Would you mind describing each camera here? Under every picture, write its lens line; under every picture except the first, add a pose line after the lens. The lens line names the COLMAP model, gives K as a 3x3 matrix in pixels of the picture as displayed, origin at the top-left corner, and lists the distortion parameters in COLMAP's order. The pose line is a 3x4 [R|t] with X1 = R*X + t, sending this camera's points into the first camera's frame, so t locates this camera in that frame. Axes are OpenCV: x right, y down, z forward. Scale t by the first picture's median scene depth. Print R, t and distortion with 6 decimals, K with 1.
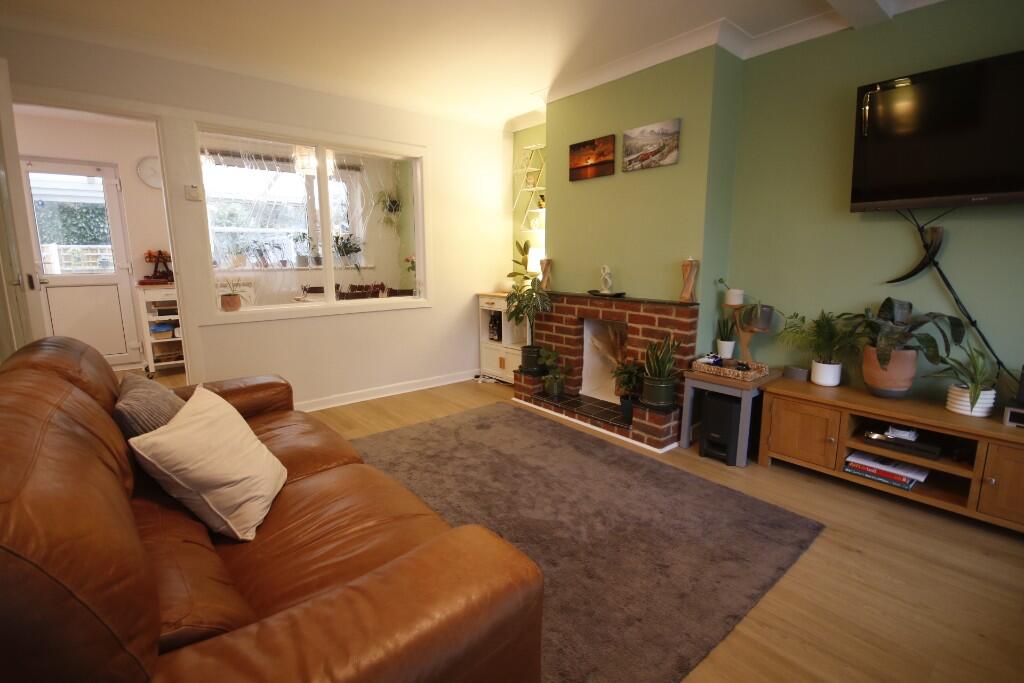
lens RADIAL K [[482.8, 0, 525.4], [0, 482.8, 338.9], [0, 0, 1]] dist [-0.006589, -0.000788]
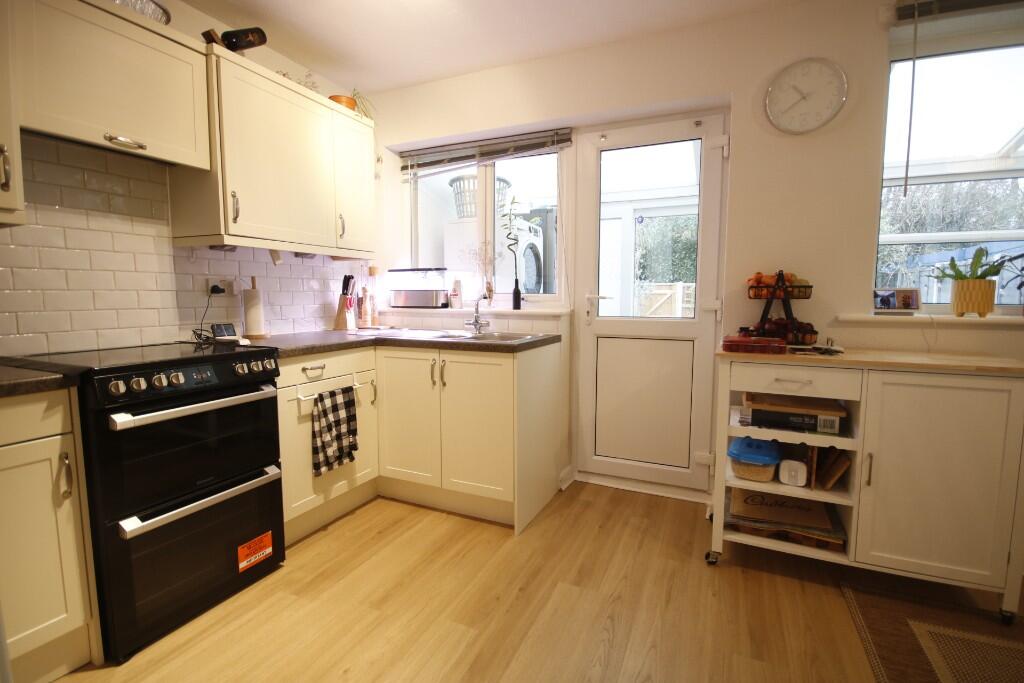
lens RADIAL K [[472.1, 0, 514.4], [0, 472.1, 342.5], [0, 0, 1]] dist [0.000138, 0.000072]
pose [[0.419948, 0.091375, -0.902936, -0.463862], [-0.156575, 0.987294, 0.027089, -0.093940], [0.893939, 0.130001, 0.428920, 0.601045]]
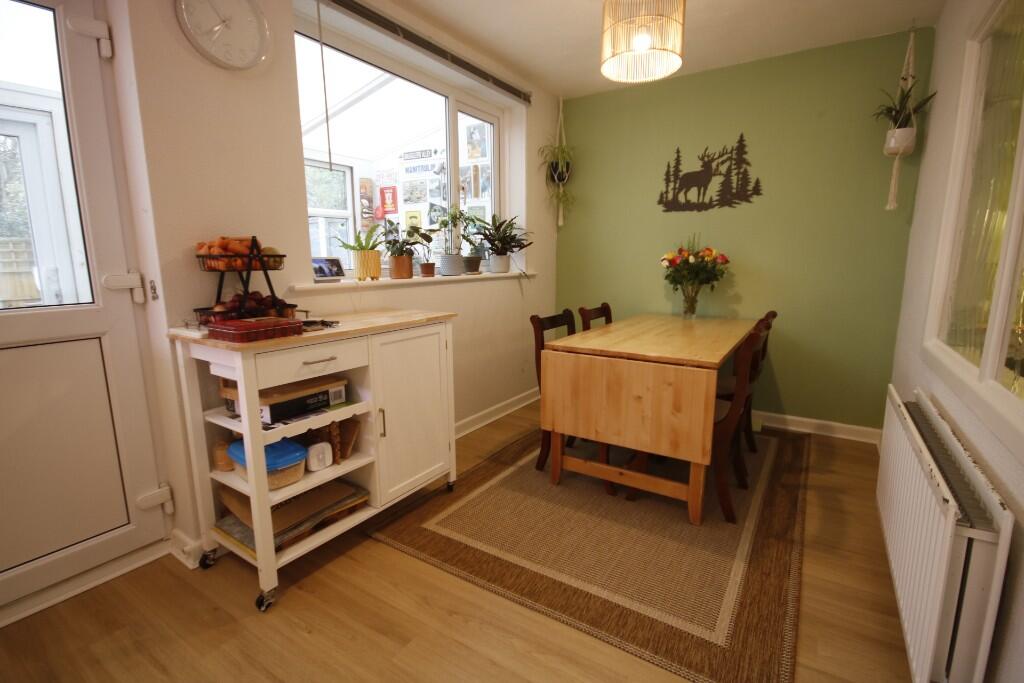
lens RADIAL K [[471.0, 0, 516.7], [0, 471.0, 340.2], [0, 0, 1]] dist [0.001982, -0.006640]
pose [[0.957719, -0.050061, 0.283315, -0.658561], [0.048803, 0.998742, 0.011500, -0.099964], [-0.283534, 0.002812, 0.958958, 0.593032]]
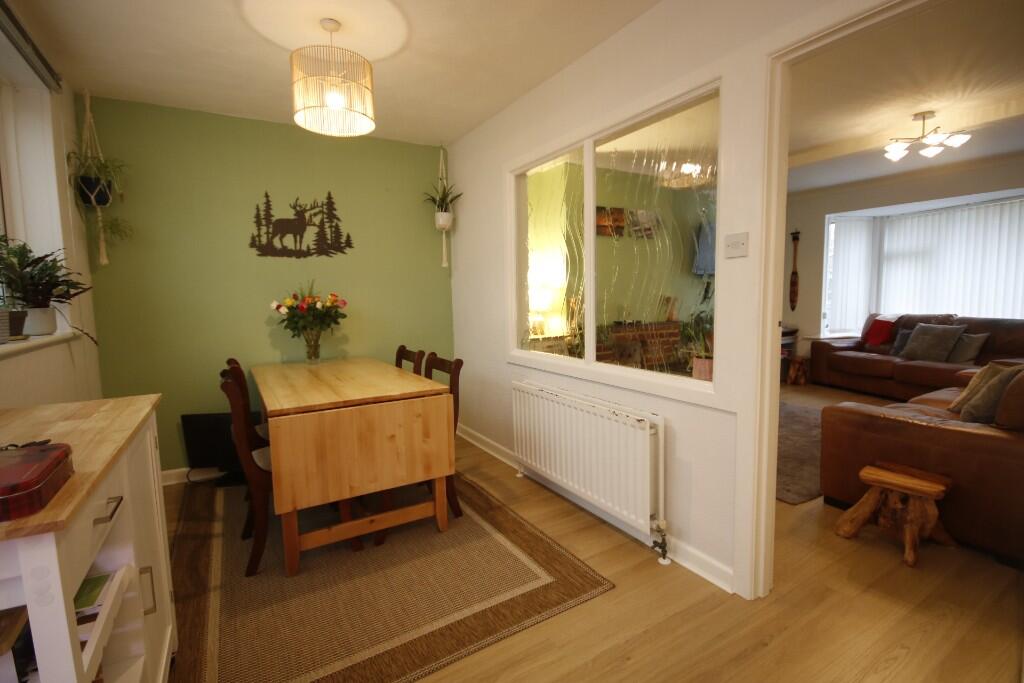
lens RADIAL K [[471.0, 0, 516.7], [0, 471.0, 340.2], [0, 0, 1]] dist [0.001982, -0.006640]
pose [[0.160437, -0.098626, 0.982106, -0.858208], [0.185447, 0.980288, 0.068149, -0.138527], [-0.969469, 0.171195, 0.175565, 0.775578]]
